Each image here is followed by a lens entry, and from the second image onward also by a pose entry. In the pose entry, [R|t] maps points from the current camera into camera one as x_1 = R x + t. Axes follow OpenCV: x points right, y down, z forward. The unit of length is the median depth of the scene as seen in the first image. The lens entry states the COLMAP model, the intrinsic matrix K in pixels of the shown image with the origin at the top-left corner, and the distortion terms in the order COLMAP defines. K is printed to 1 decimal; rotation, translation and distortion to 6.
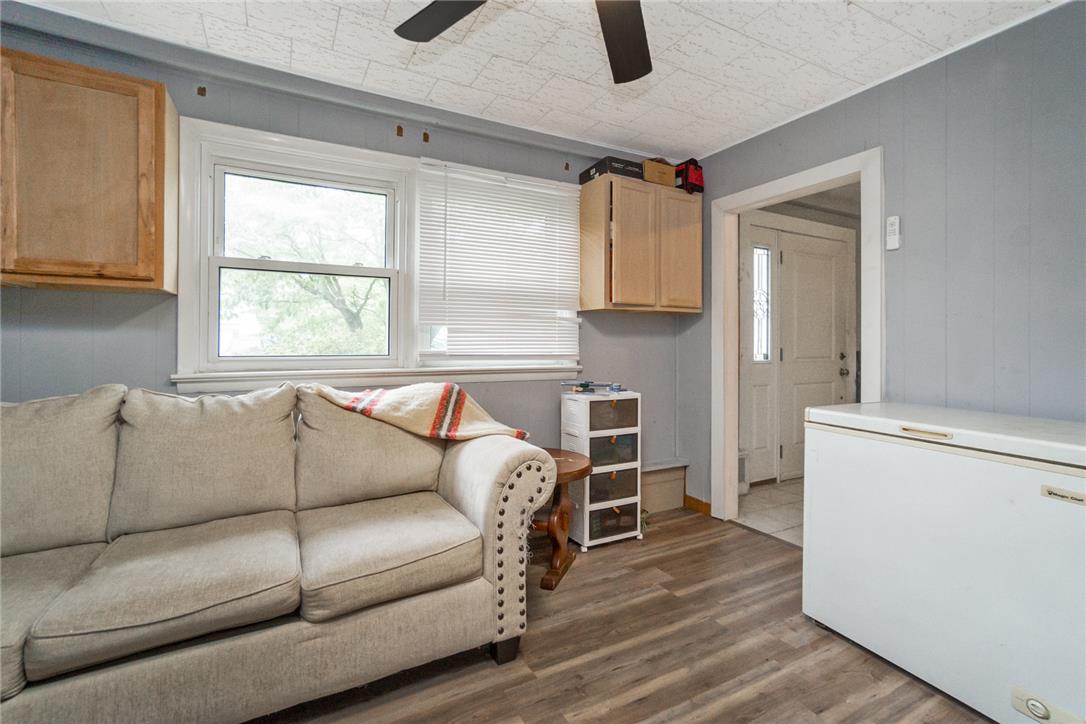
lens RADIAL K [[509.8, 0, 539.6], [0, 509.8, 324.4], [0, 0, 1]] dist [-0.055767, 0.025115]
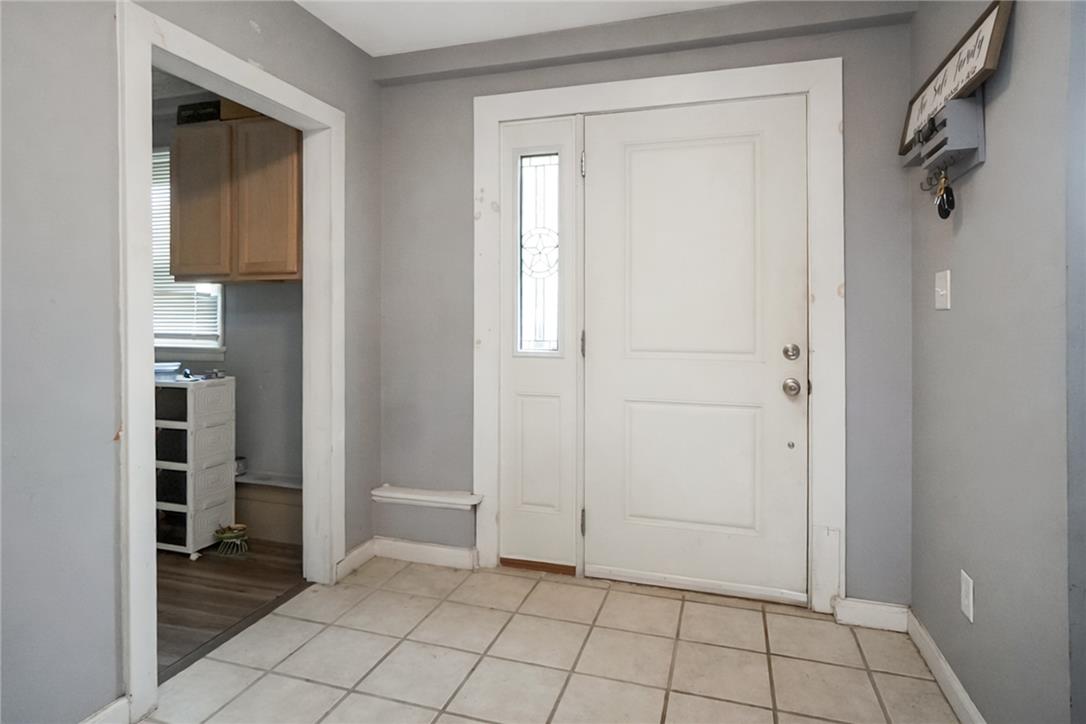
lens RADIAL K [[593.7, 0, 543.3], [0, 593.7, 307.9], [0, 0, 1]] dist [0.003847, 0.000572]
pose [[0.693493, -0.020900, -0.720161, 1.200354], [0.023319, 0.999707, -0.006556, 0.032919], [0.720086, -0.012247, 0.693776, 0.685393]]
